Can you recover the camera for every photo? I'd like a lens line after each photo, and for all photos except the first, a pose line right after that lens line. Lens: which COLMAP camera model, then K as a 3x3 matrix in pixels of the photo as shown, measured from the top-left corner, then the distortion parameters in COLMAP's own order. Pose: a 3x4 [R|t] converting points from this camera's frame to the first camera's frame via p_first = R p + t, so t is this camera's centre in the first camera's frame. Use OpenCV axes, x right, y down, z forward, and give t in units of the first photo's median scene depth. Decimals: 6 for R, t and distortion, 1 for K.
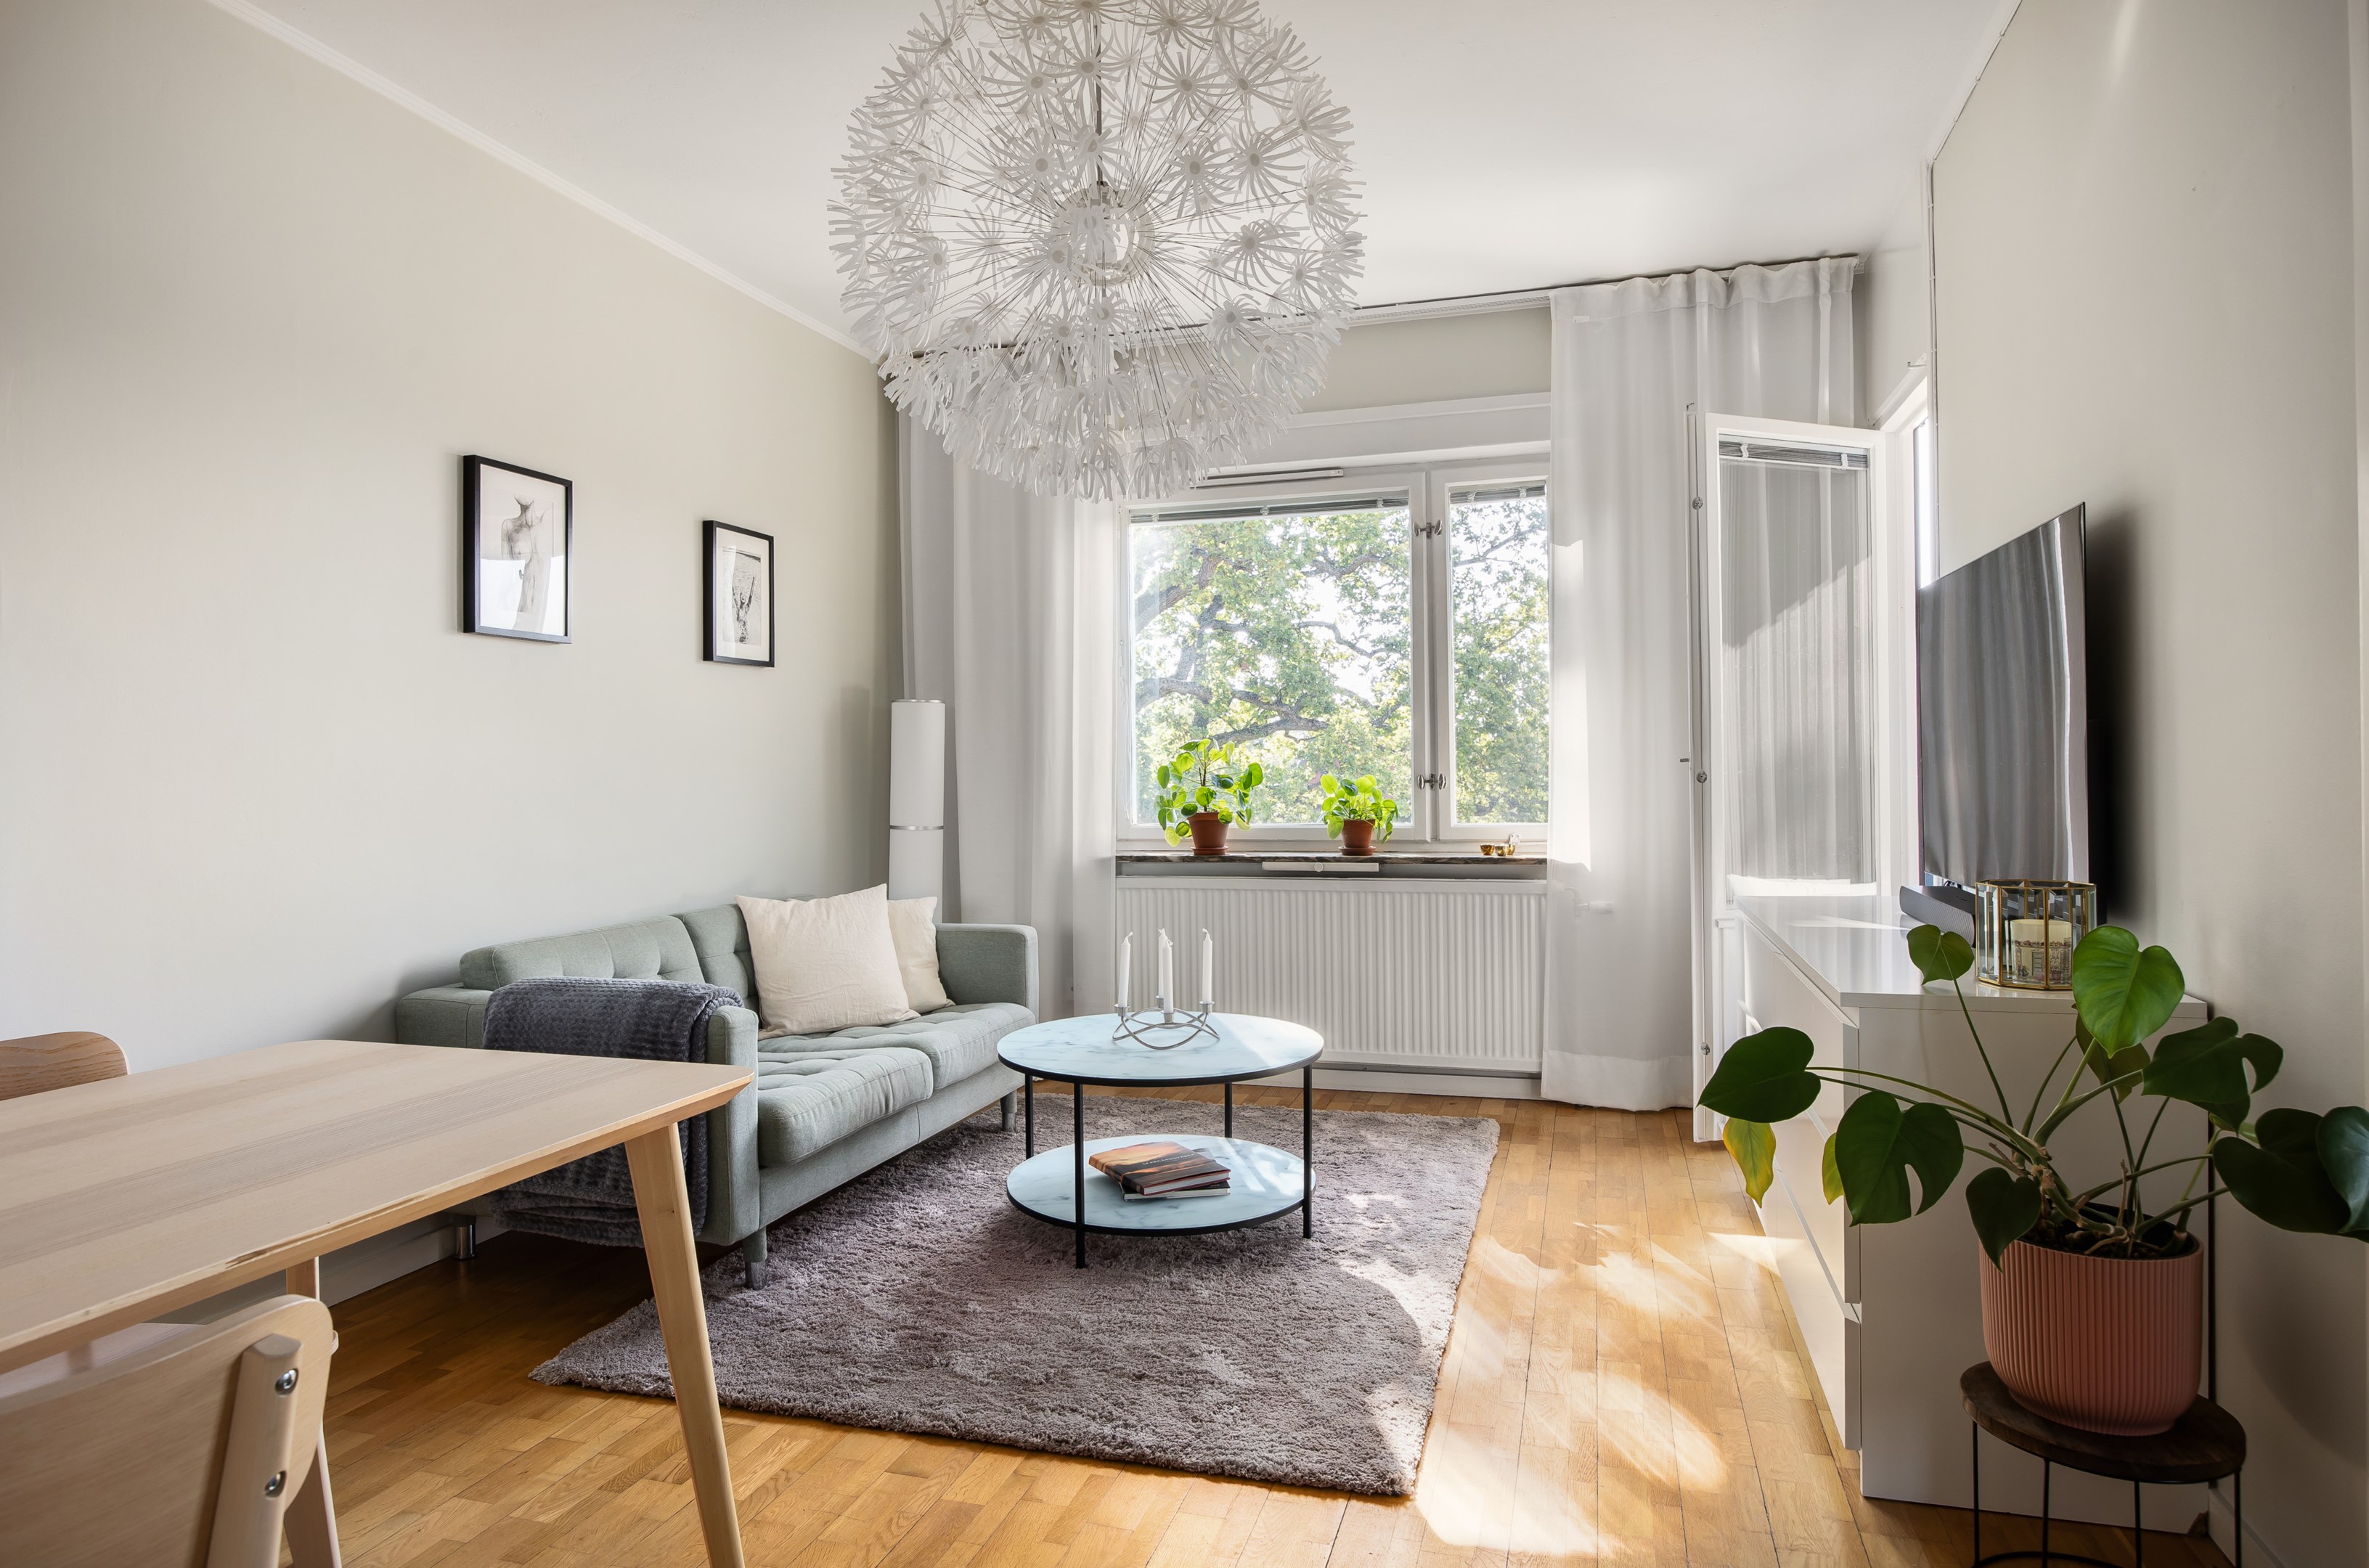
lens RADIAL K [[1421.0, 0, 1189.7], [0, 1421.0, 771.7], [0, 0, 1]] dist [-0.007901, -0.001584]
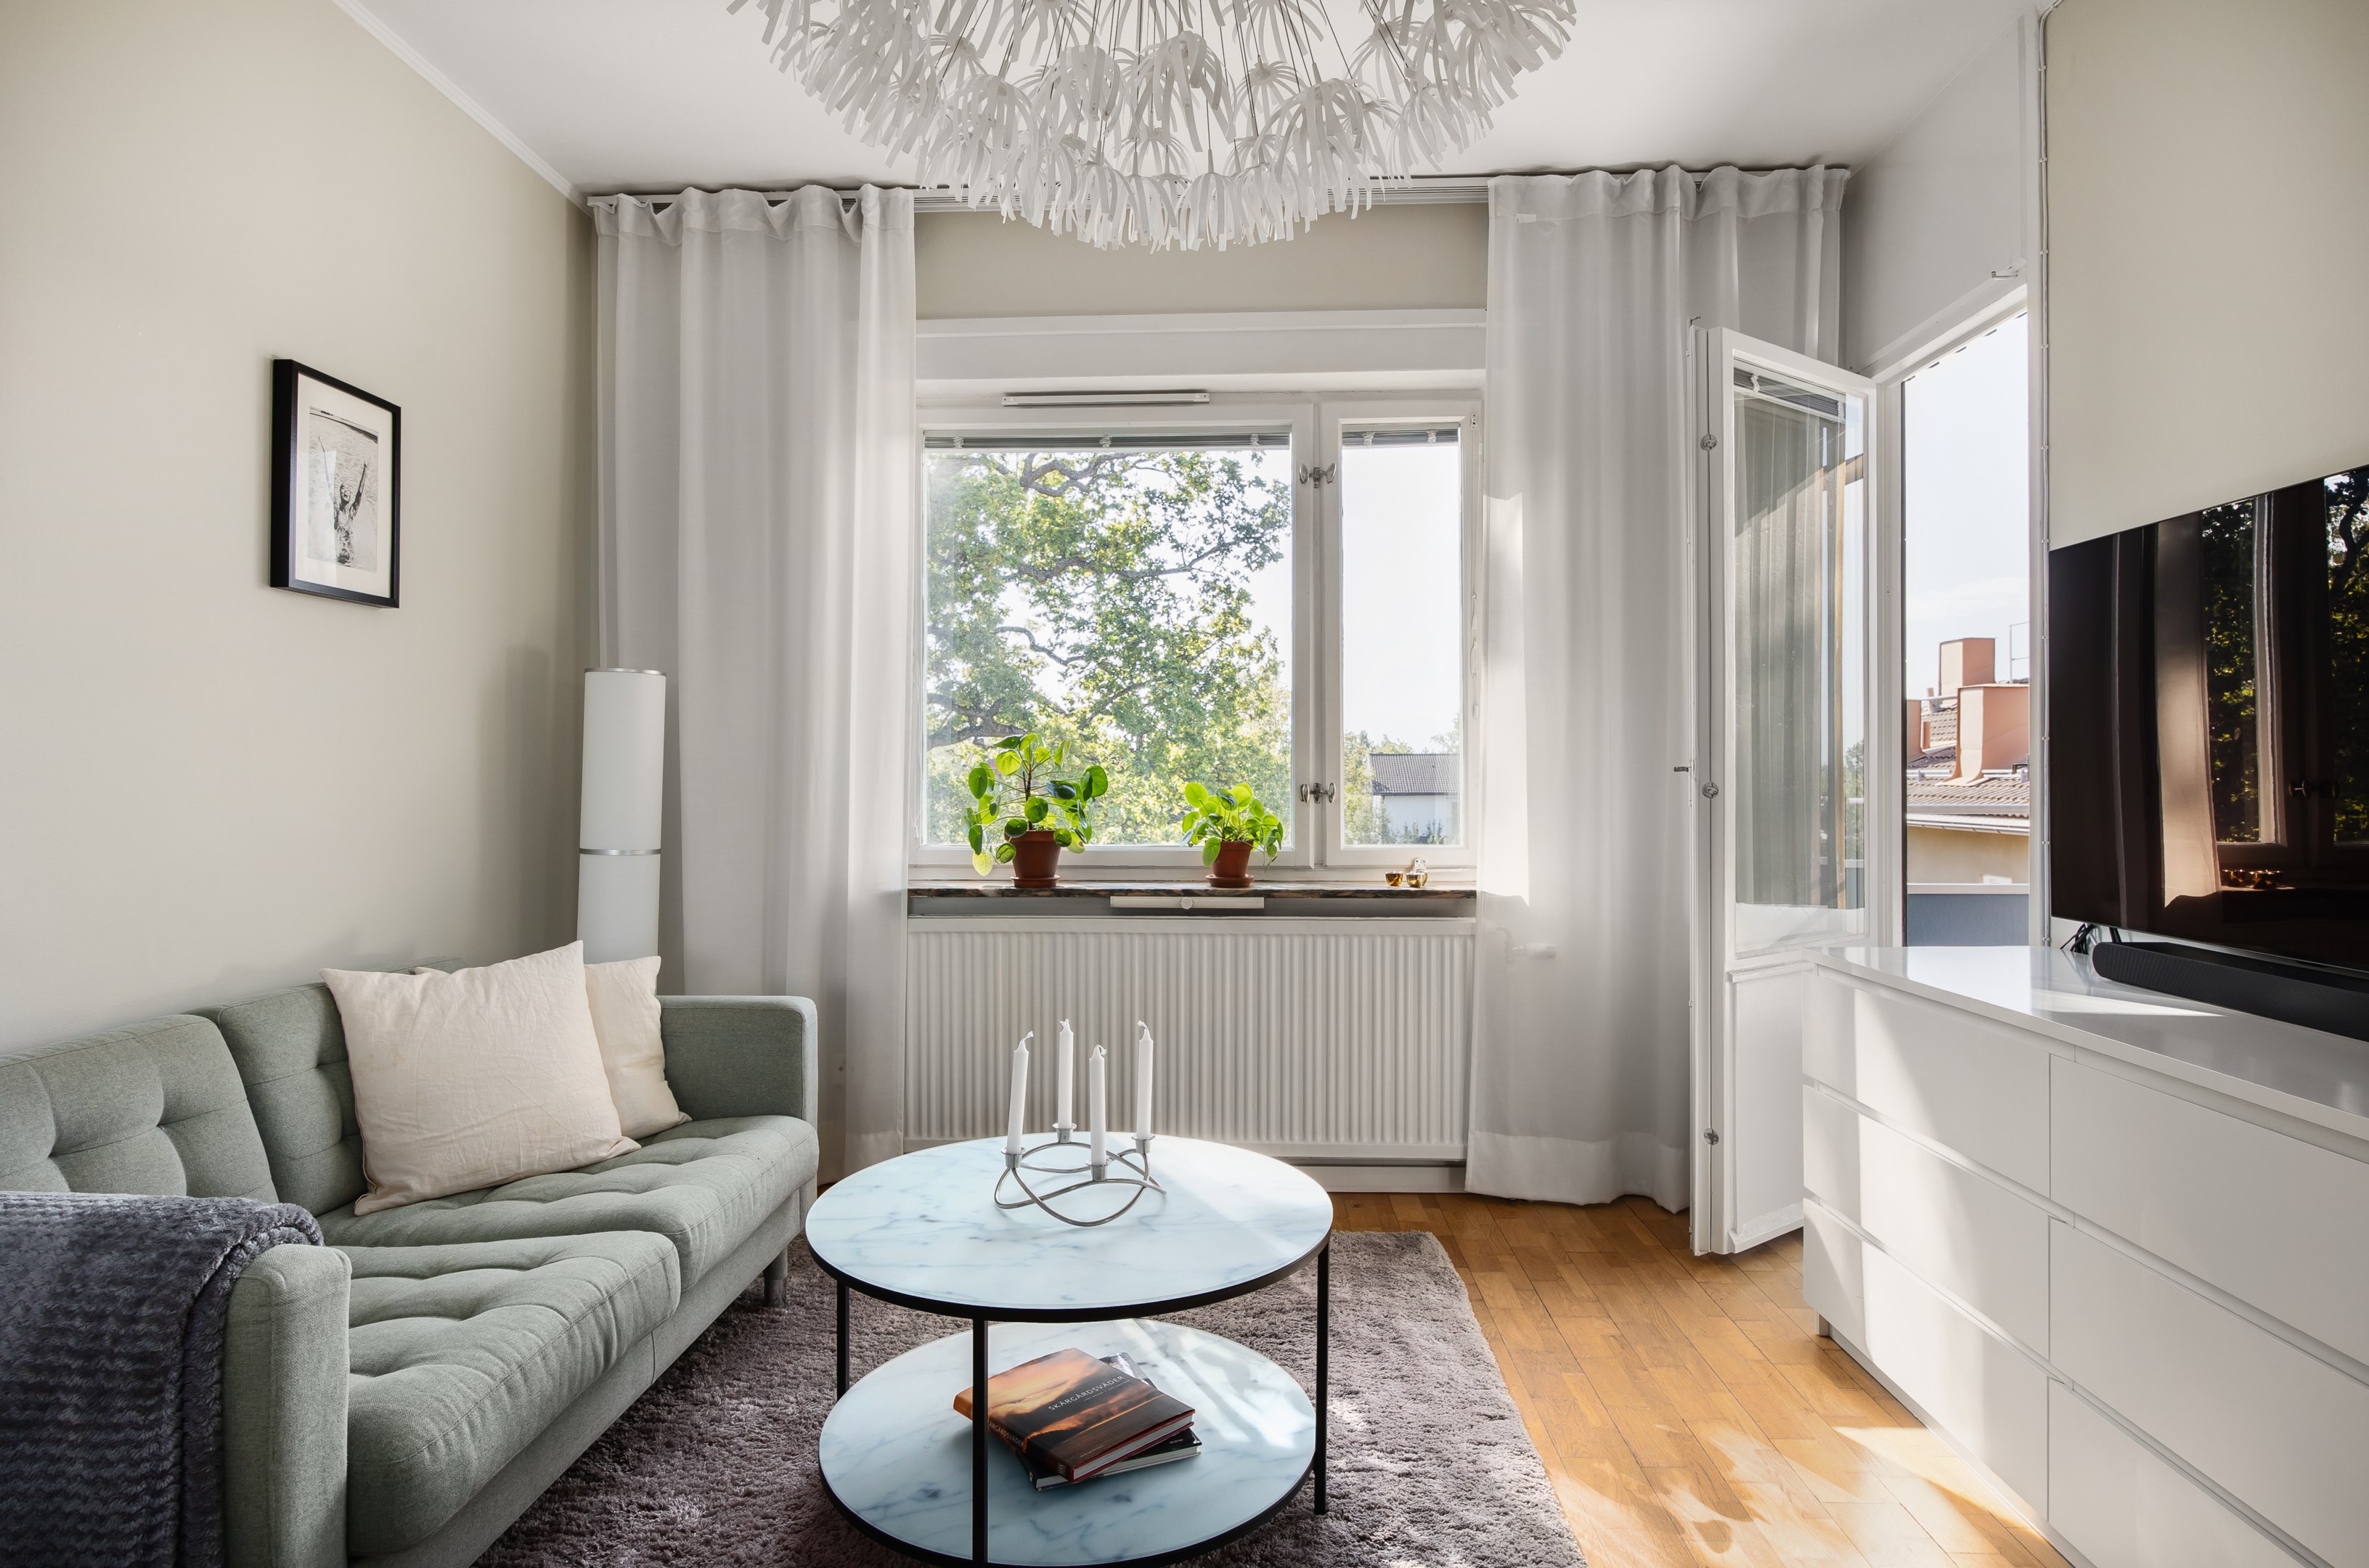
lens RADIAL K [[1340.2, 0, 1186.3], [0, 1340.2, 771.4], [0, 0, 1]] dist [-0.003649, 0.001932]
pose [[0.969293, 0.012939, 0.245567, -0.093576], [-0.011386, 0.999905, -0.007743, 0.001899], [-0.245644, 0.004709, 0.969349, 0.320947]]
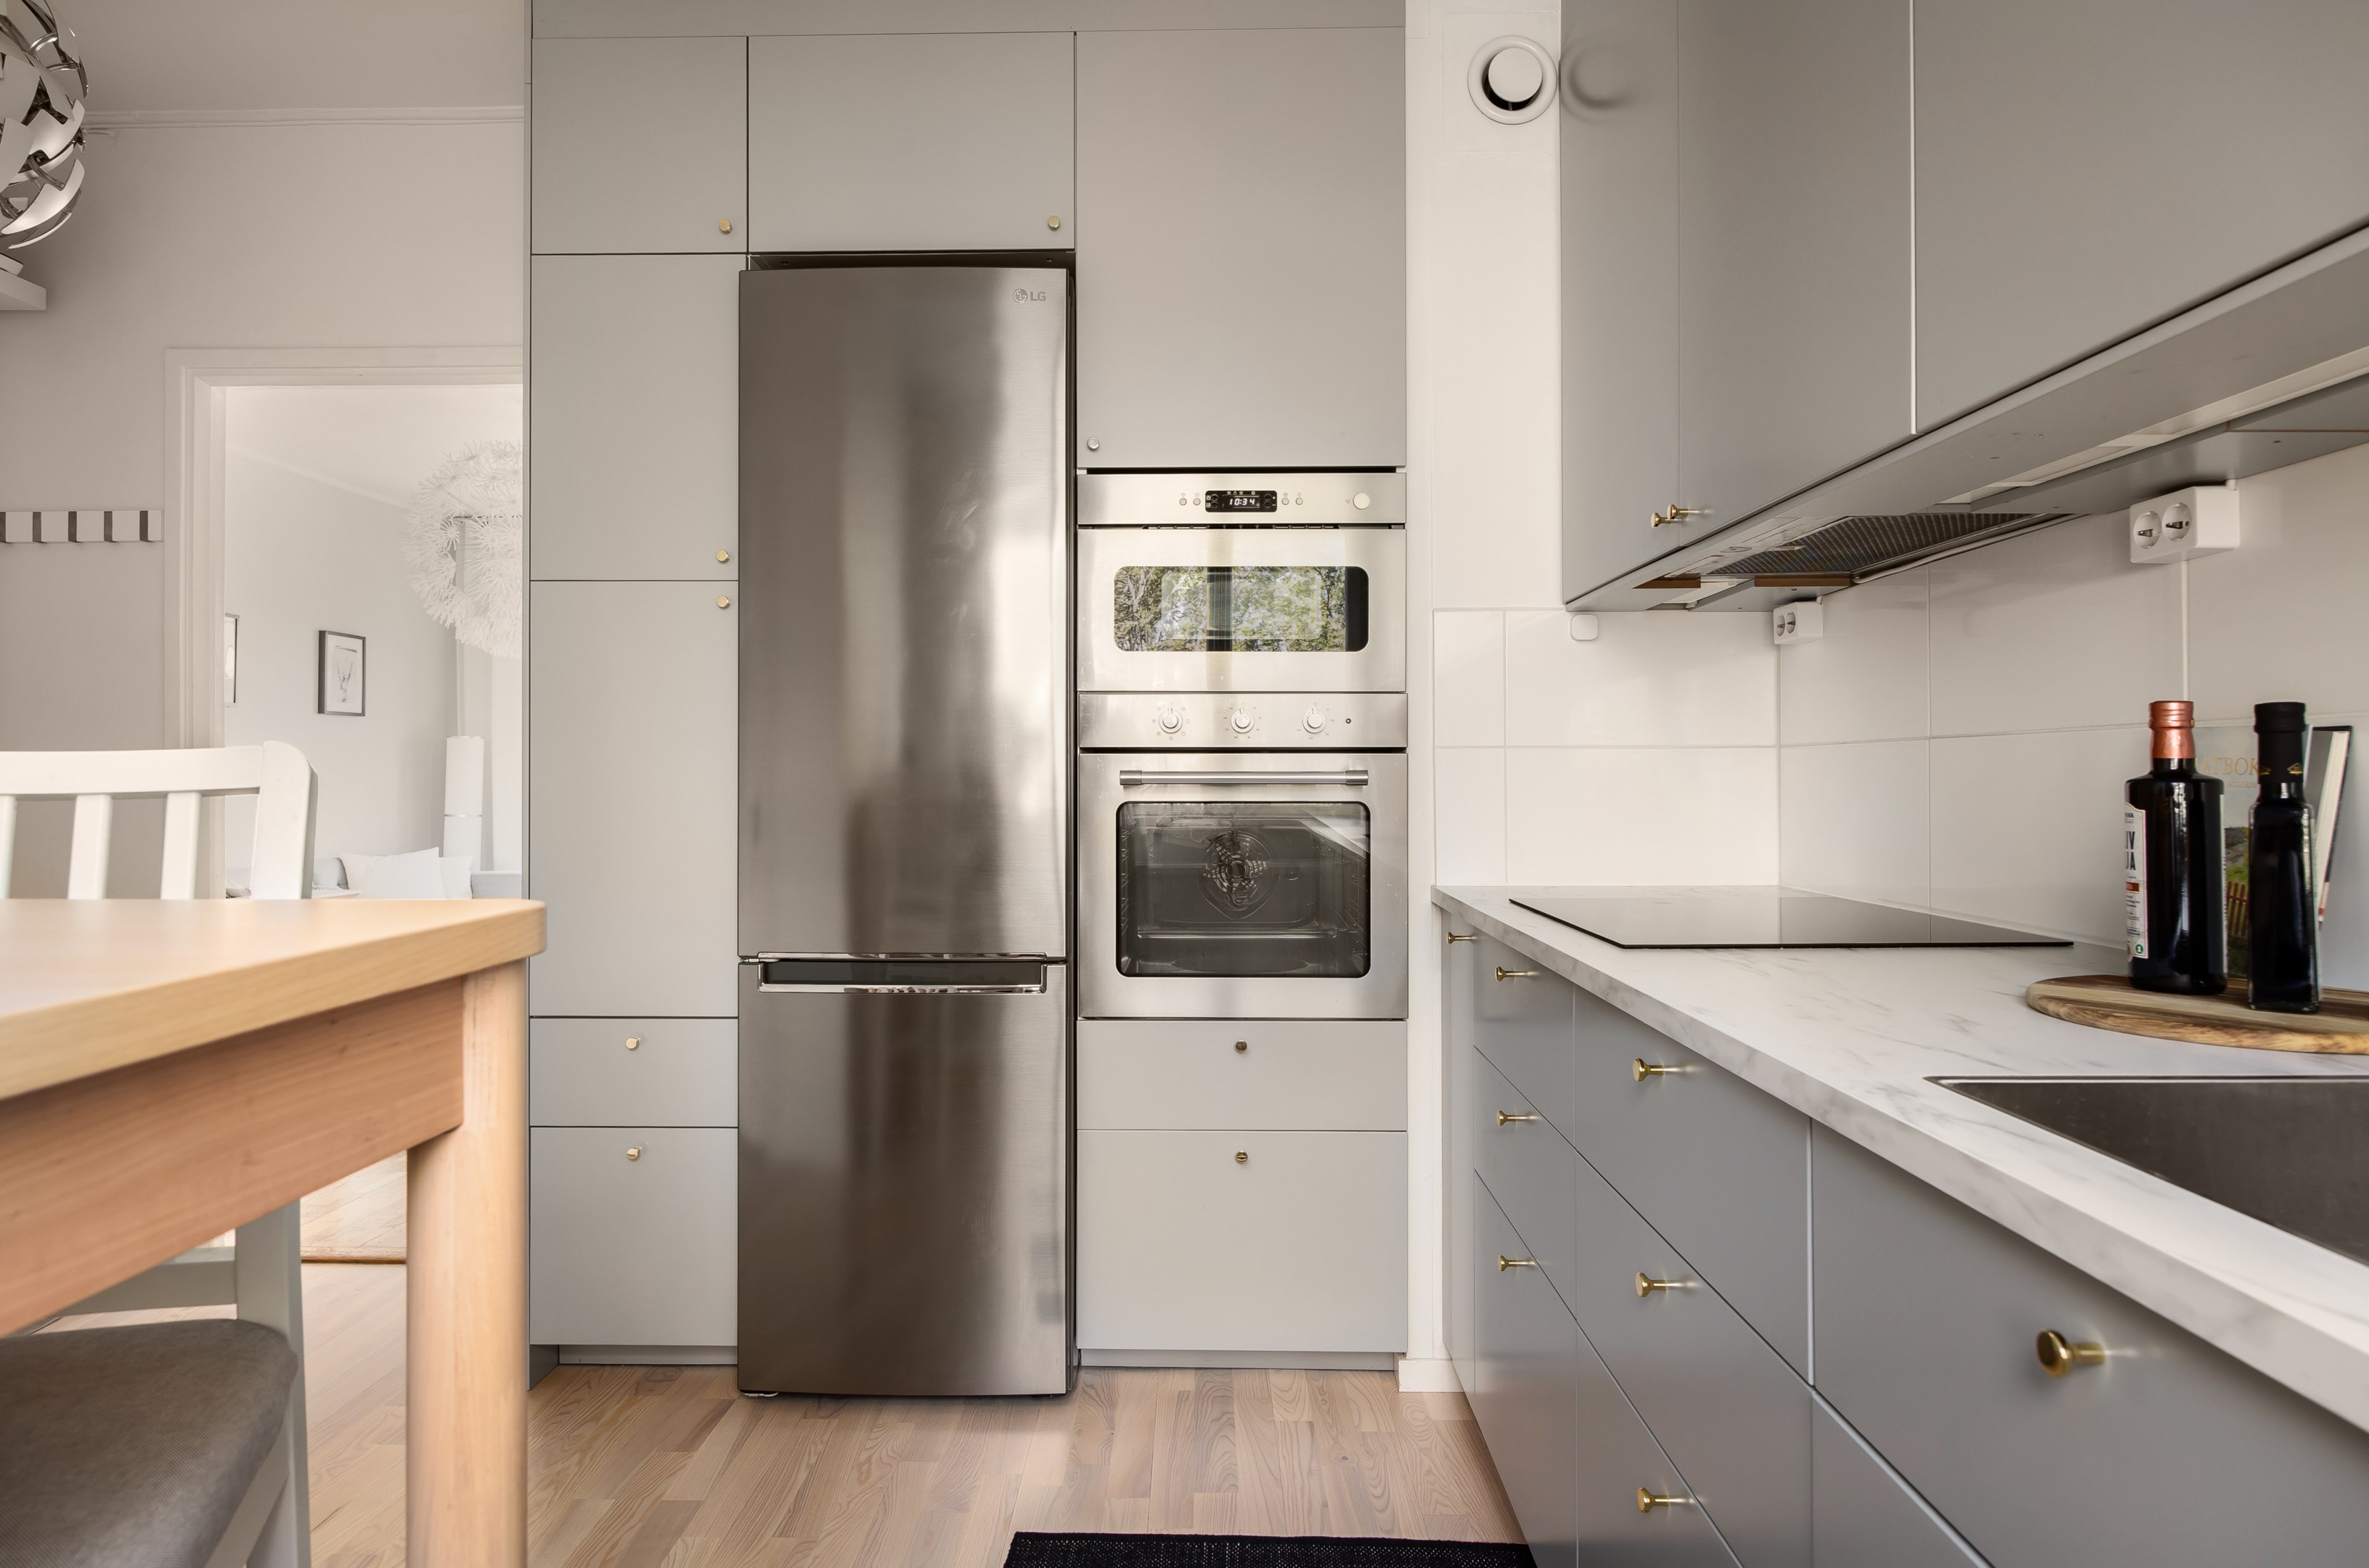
lens RADIAL K [[1340.2, 0, 1224.6], [0, 1340.2, 763.9], [0, 0, 1]] dist [-0.003649, 0.001932]
pose [[0.957389, 0.009661, 0.288641, 0.216541], [-0.004012, 0.999789, -0.020156, 0.008591], [-0.288775, 0.018139, 0.957225, -0.780953]]
